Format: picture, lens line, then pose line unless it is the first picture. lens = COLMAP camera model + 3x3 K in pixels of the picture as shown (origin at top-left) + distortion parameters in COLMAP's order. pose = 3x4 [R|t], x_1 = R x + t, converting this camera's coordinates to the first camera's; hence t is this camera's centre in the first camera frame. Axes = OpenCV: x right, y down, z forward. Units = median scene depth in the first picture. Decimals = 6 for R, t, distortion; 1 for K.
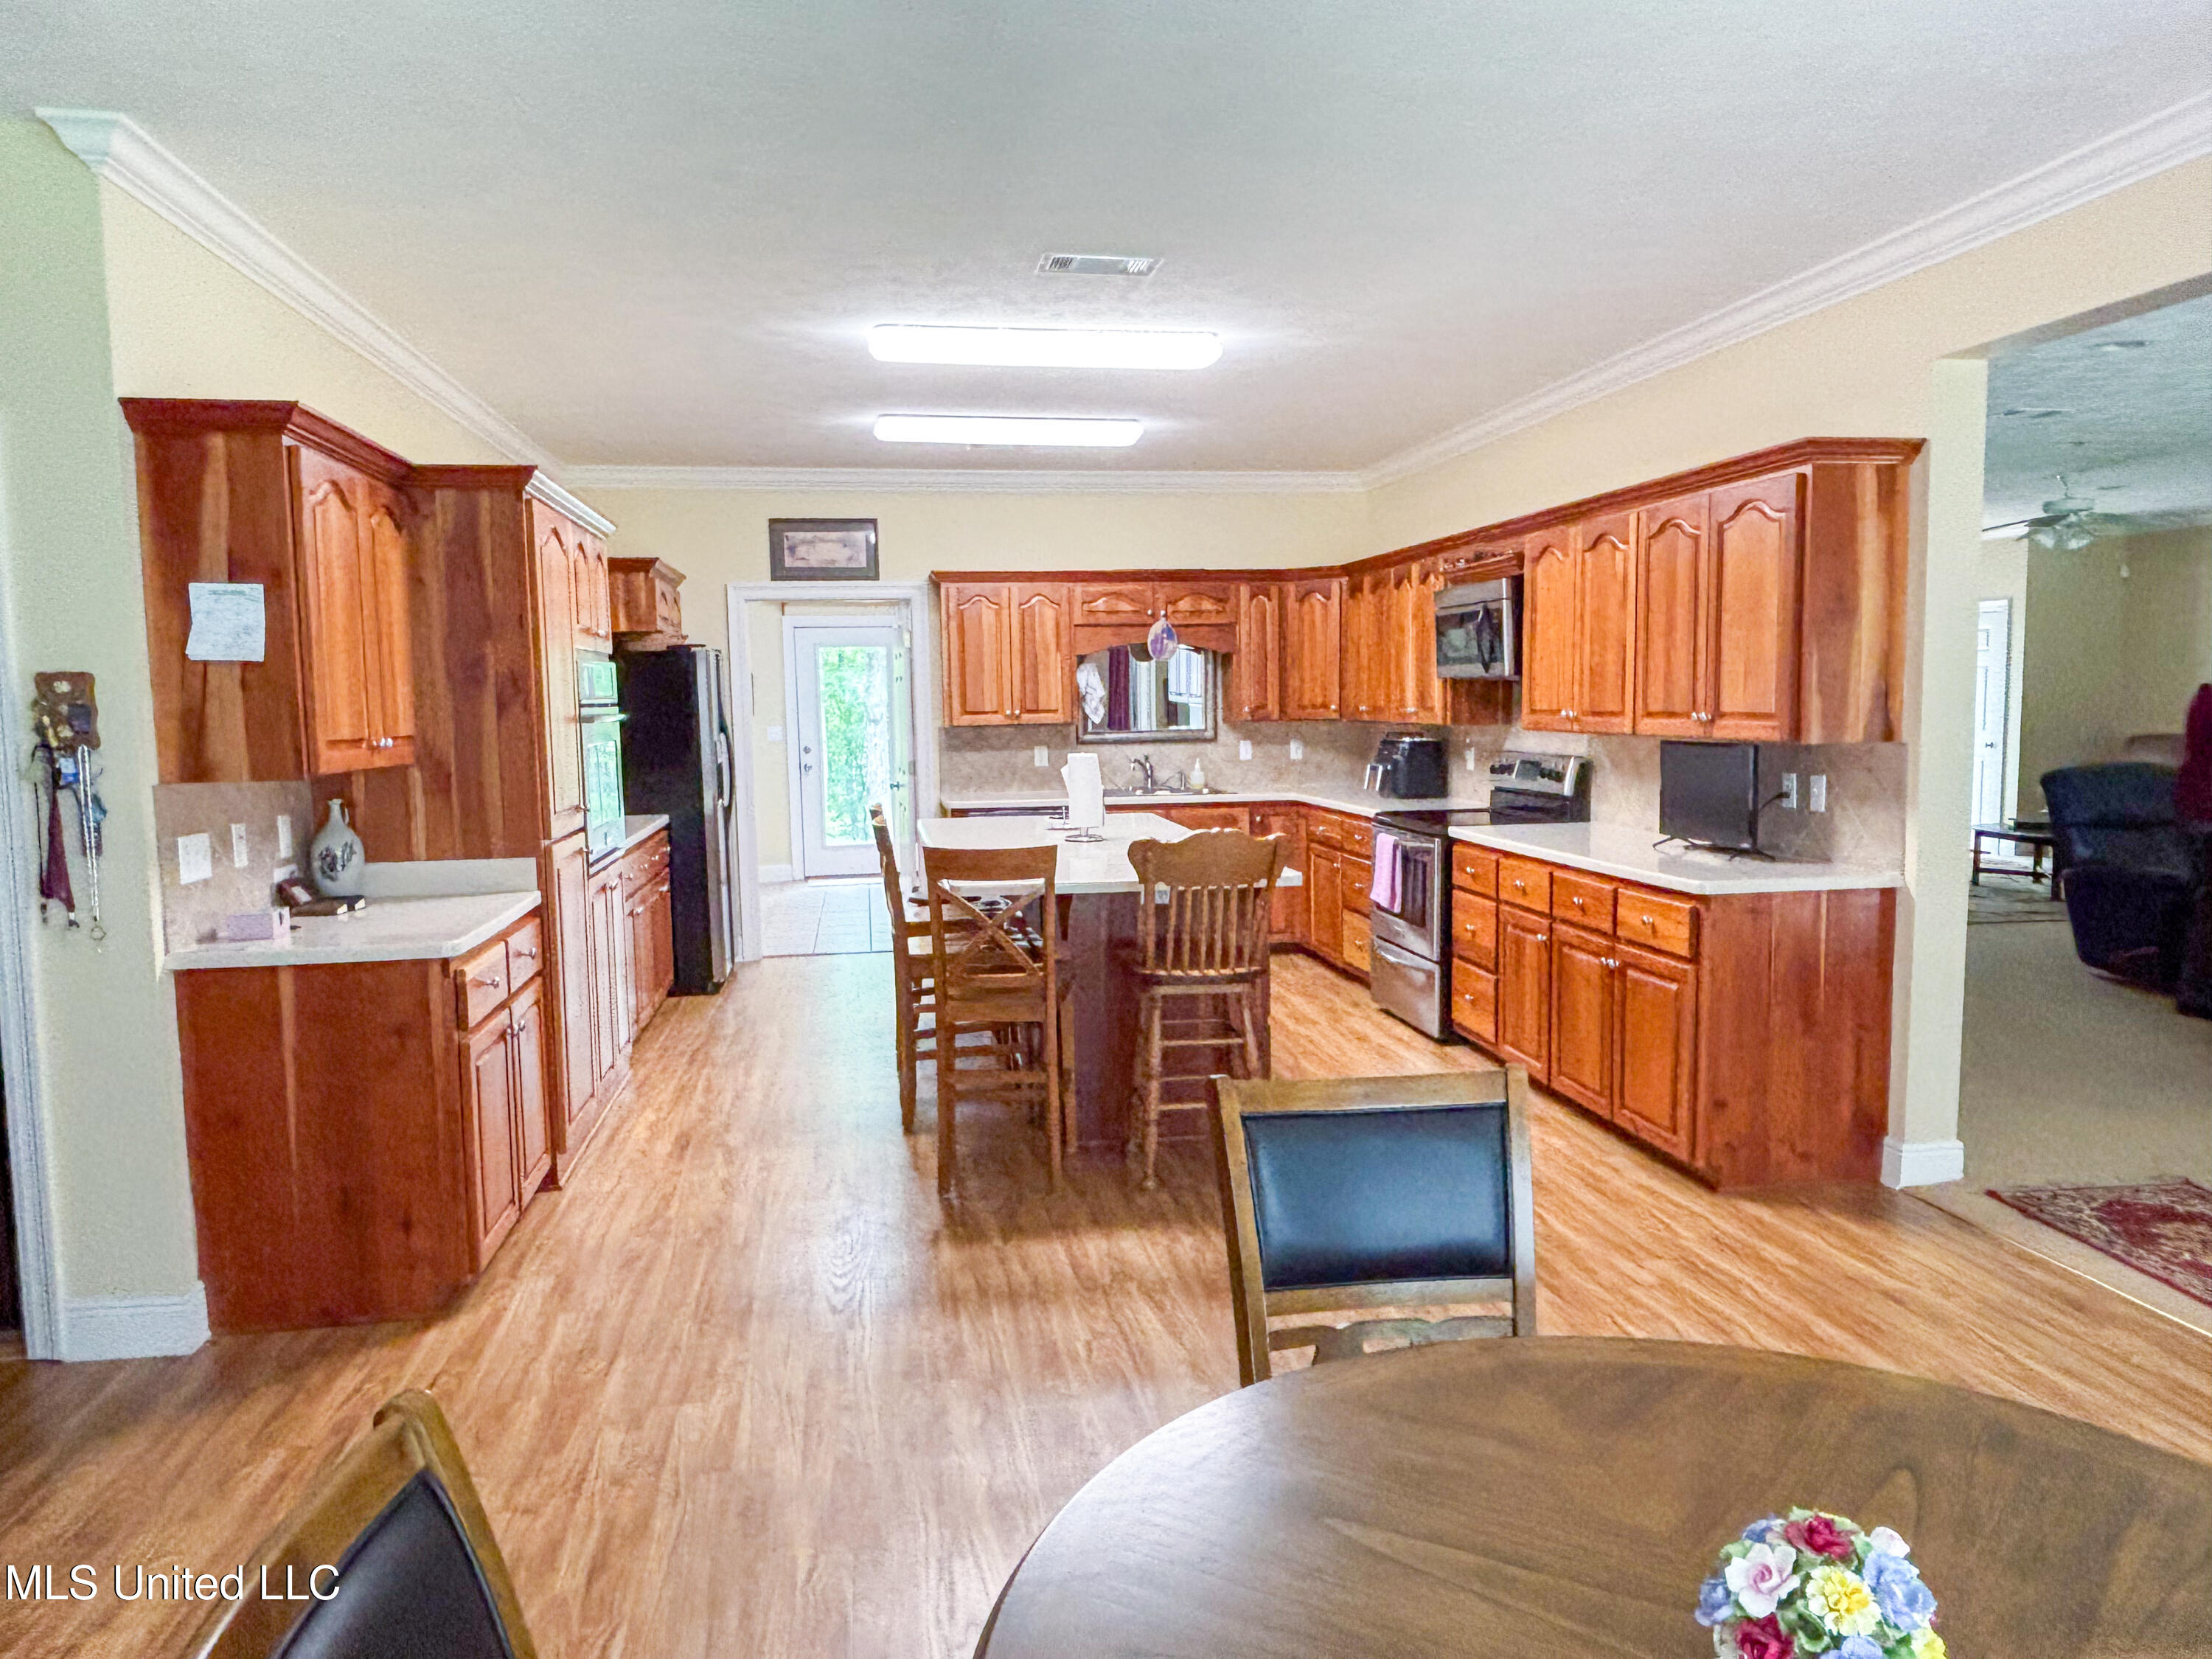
lens RADIAL K [[1458.9, 0, 1096.7], [0, 1458.9, 823.1], [0, 0, 1]] dist [0.004121, 0.000059]
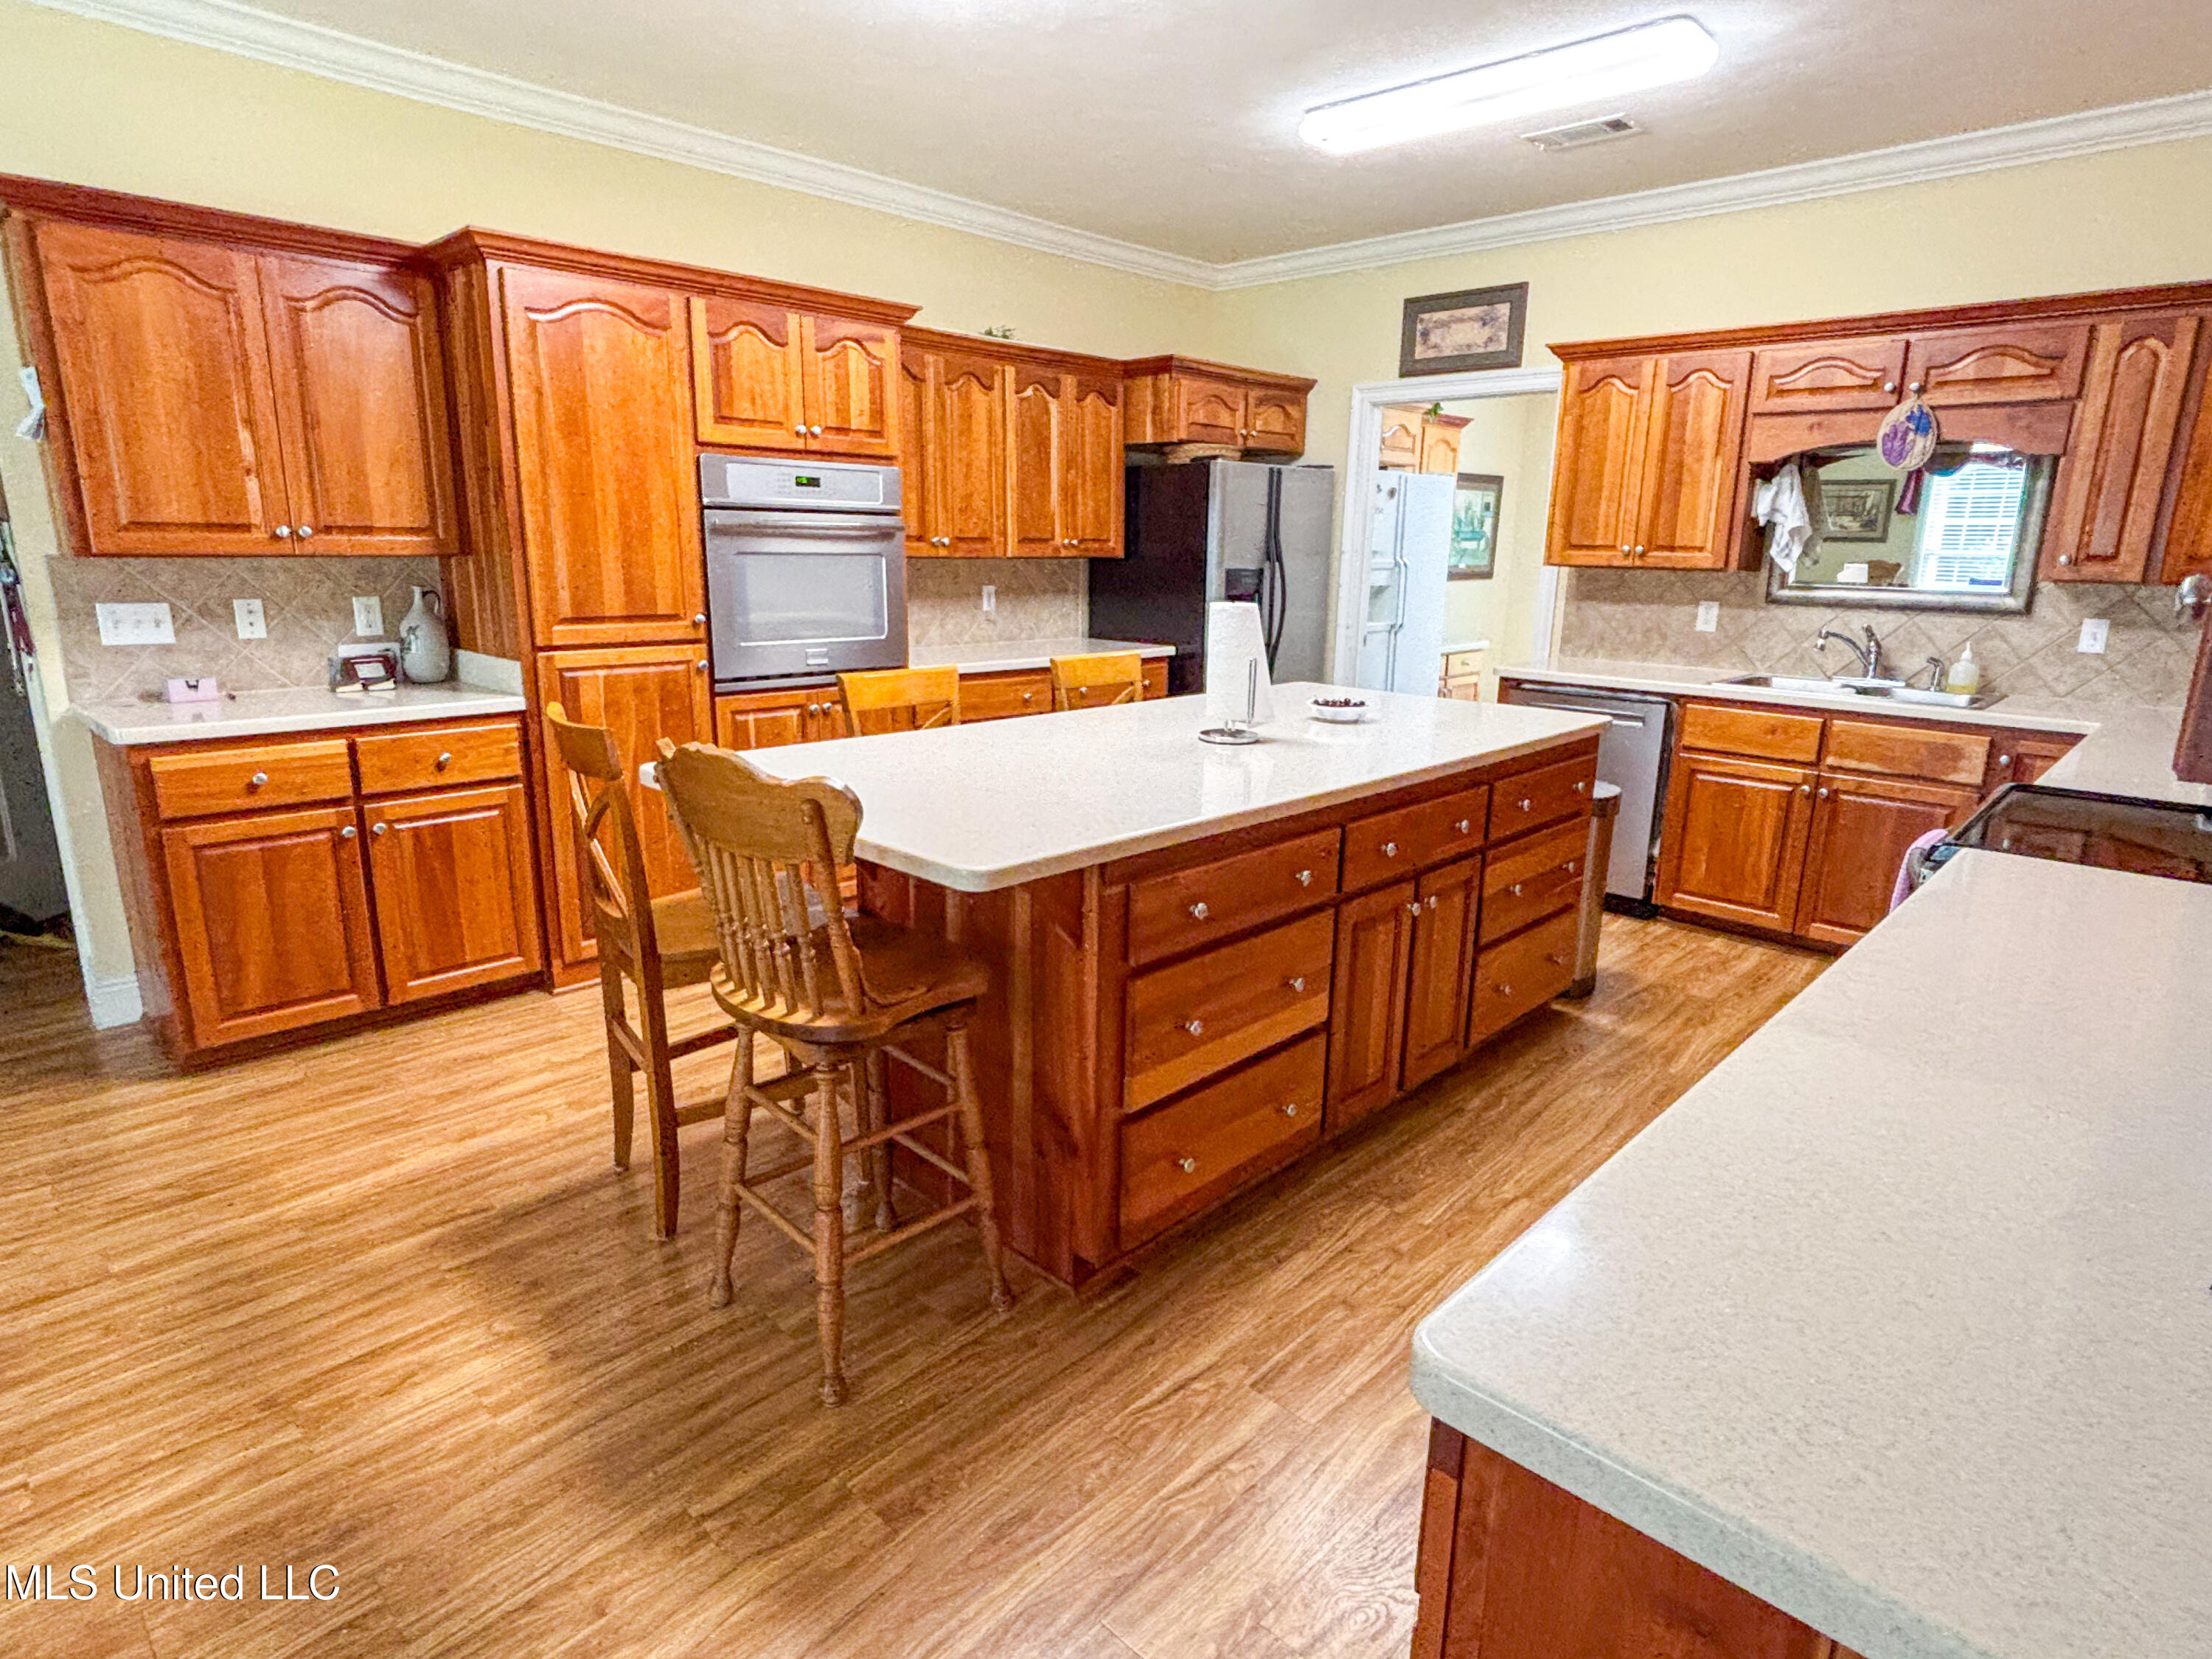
lens RADIAL K [[1188.1, 0, 1103.6], [0, 1188.1, 830.4], [0, 0, 1]] dist [-0.008892, -0.001551]
pose [[0.594017, 0.216971, -0.774640, 0.257138], [-0.096061, 0.975182, 0.199479, -0.033001], [0.798696, -0.044081, 0.600117, 0.447442]]
